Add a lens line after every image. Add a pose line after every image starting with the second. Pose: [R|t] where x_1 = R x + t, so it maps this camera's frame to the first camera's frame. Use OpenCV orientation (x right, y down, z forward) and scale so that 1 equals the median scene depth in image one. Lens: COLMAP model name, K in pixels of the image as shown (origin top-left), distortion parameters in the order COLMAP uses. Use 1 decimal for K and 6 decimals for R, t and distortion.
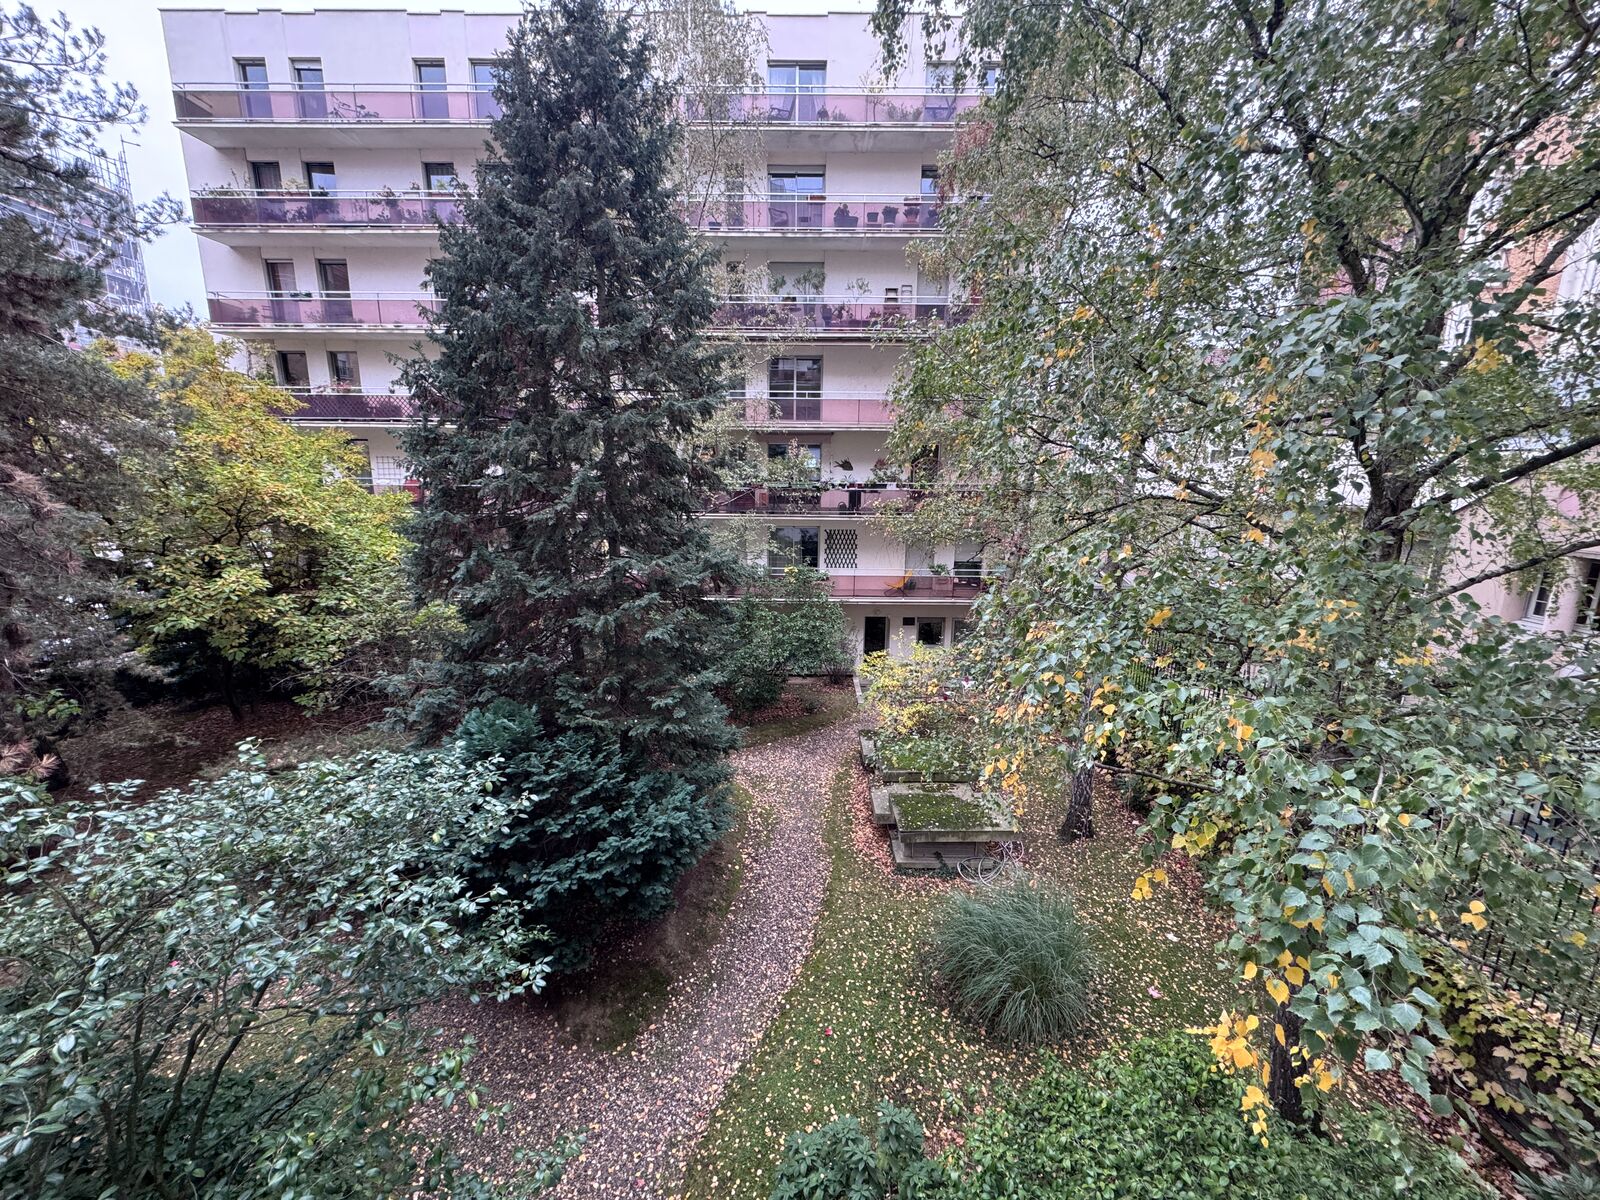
lens RADIAL K [[639.5, 0, 799.7], [0, 639.5, 600.4], [0, 0, 1]] dist [0.001509, 0.000016]
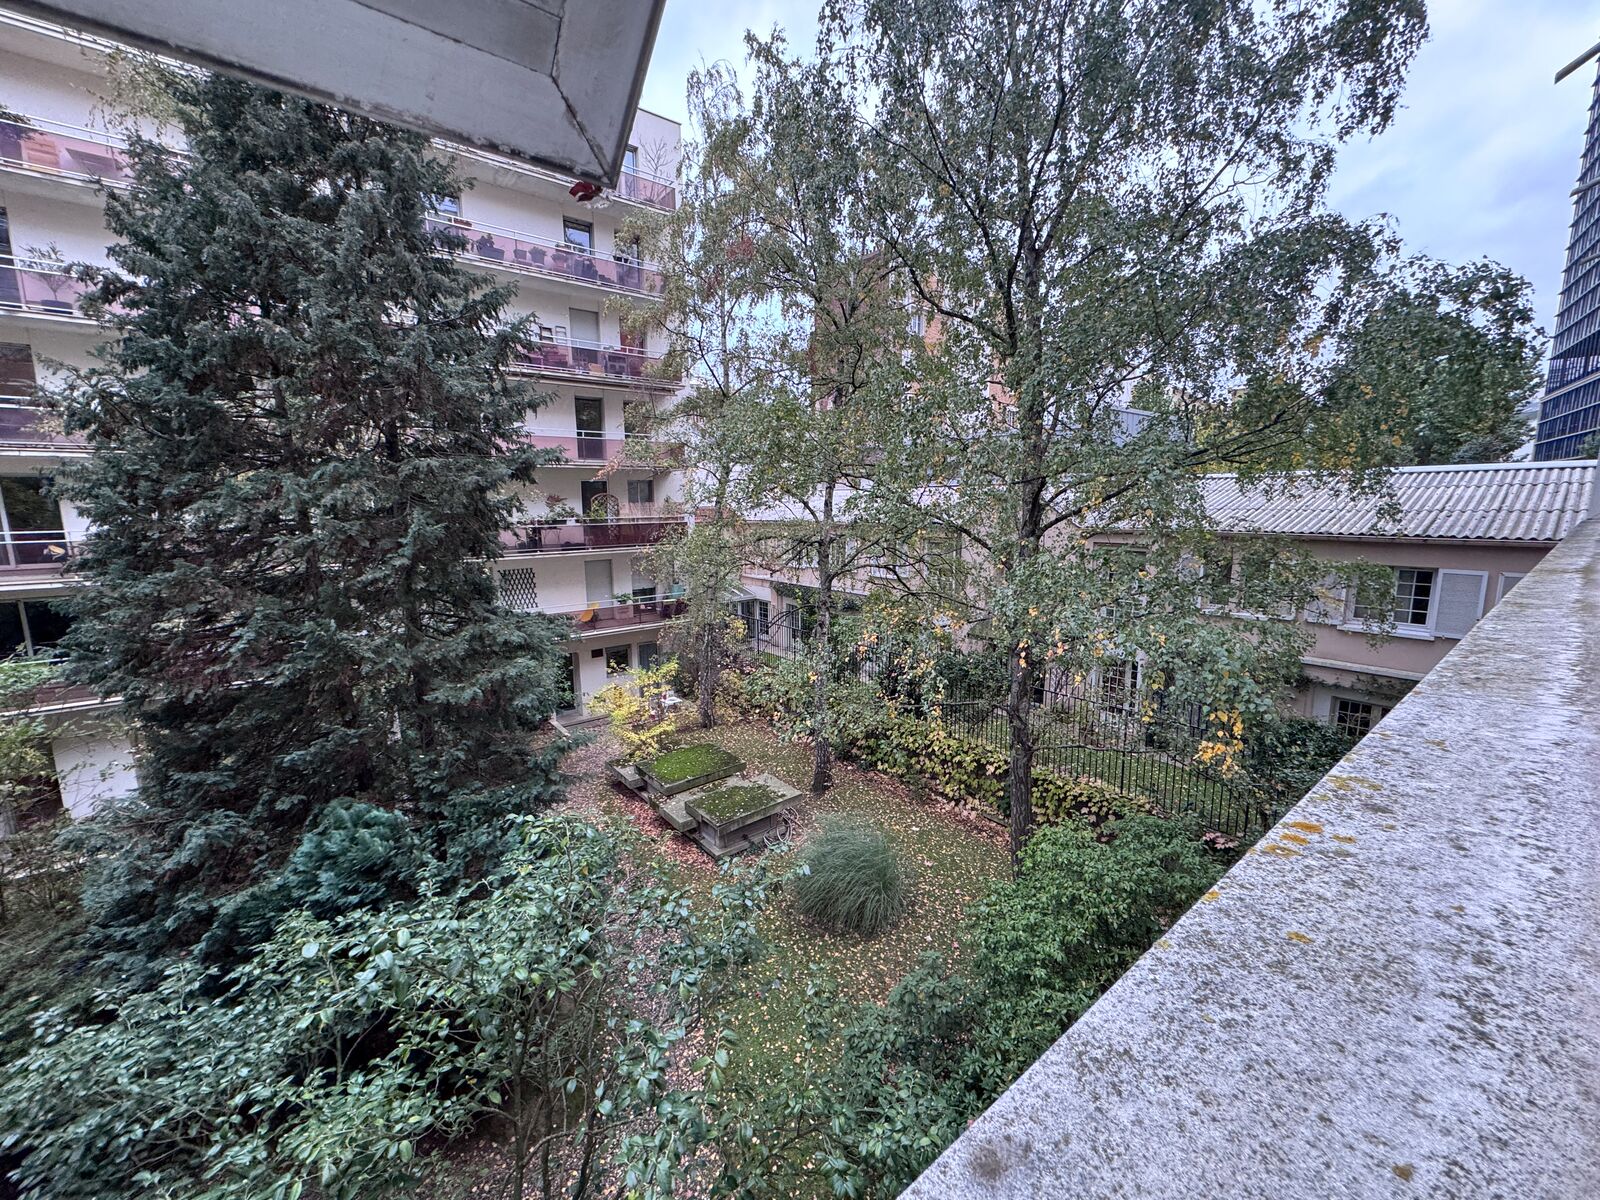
lens RADIAL K [[639.5, 0, 805.7], [0, 639.5, 598.6], [0, 0, 1]] dist [0.001509, 0.000016]
pose [[0.777114, -0.110702, 0.619547, -0.214516], [0.140920, 0.990021, 0.000139, -0.007194], [-0.613380, 0.087199, 0.784959, -0.005684]]
